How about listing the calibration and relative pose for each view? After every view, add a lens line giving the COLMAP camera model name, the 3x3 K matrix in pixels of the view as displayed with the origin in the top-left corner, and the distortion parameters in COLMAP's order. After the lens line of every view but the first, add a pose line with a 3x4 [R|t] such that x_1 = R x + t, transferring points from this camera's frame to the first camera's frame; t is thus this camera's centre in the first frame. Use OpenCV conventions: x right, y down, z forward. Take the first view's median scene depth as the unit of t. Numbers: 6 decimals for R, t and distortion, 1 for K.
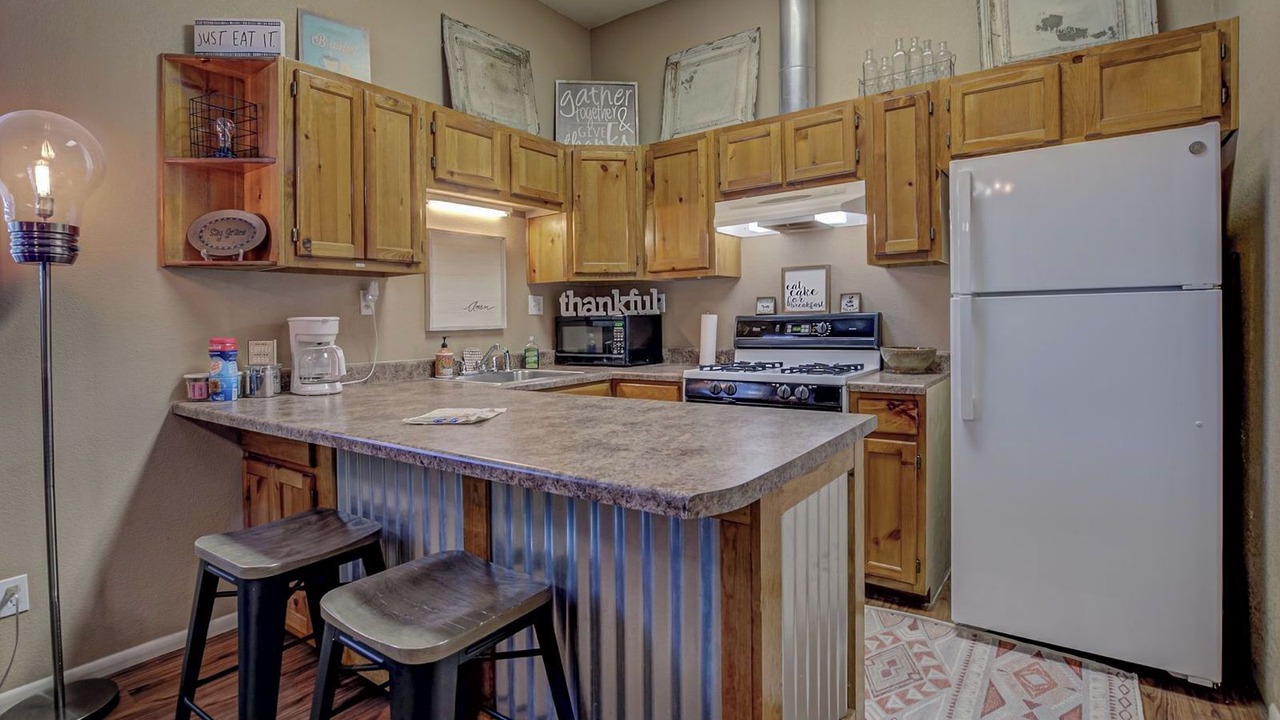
lens RADIAL K [[613.4, 0, 641.5], [0, 613.4, 340.4], [0, 0, 1]] dist [-0.031797, -0.000066]
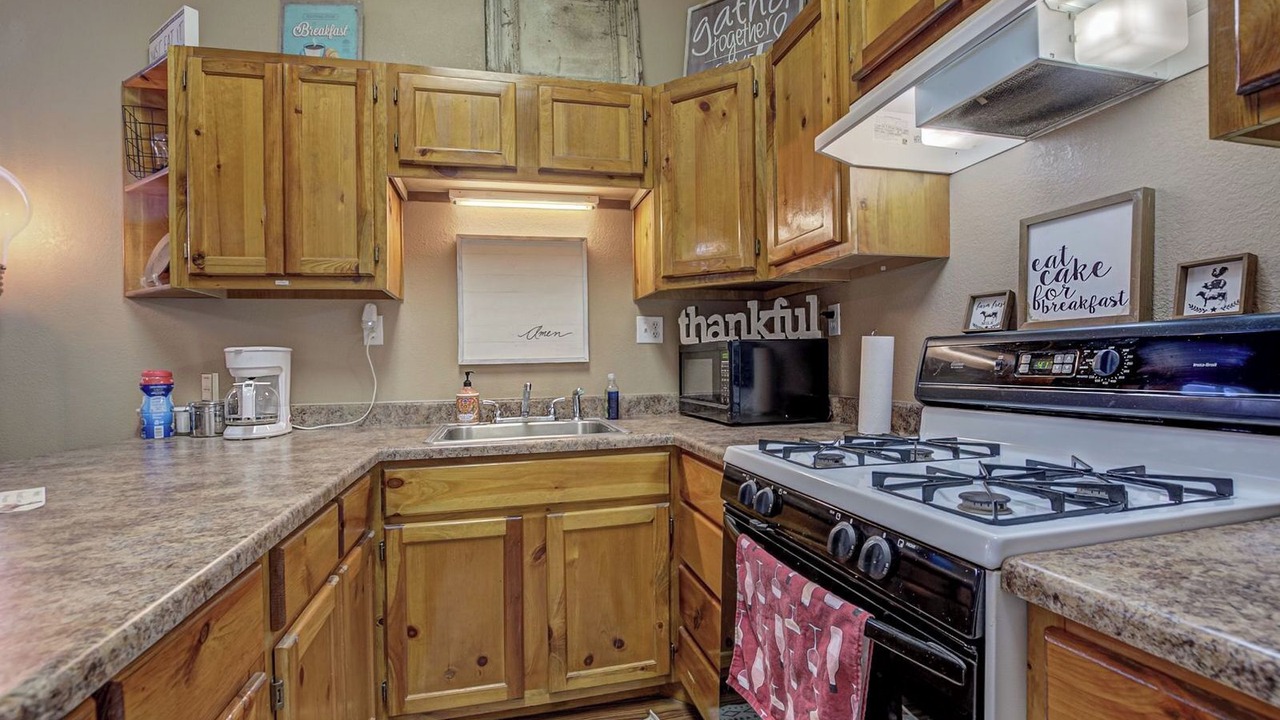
lens RADIAL K [[563.2, 0, 667.1], [0, 563.2, 380.6], [0, 0, 1]] dist [-0.039470, 0.009112]
pose [[0.768264, 0.023298, -0.639709, 0.282358], [-0.015363, 0.999721, 0.017959, -0.010247], [0.639949, -0.003969, 0.768407, 0.534055]]
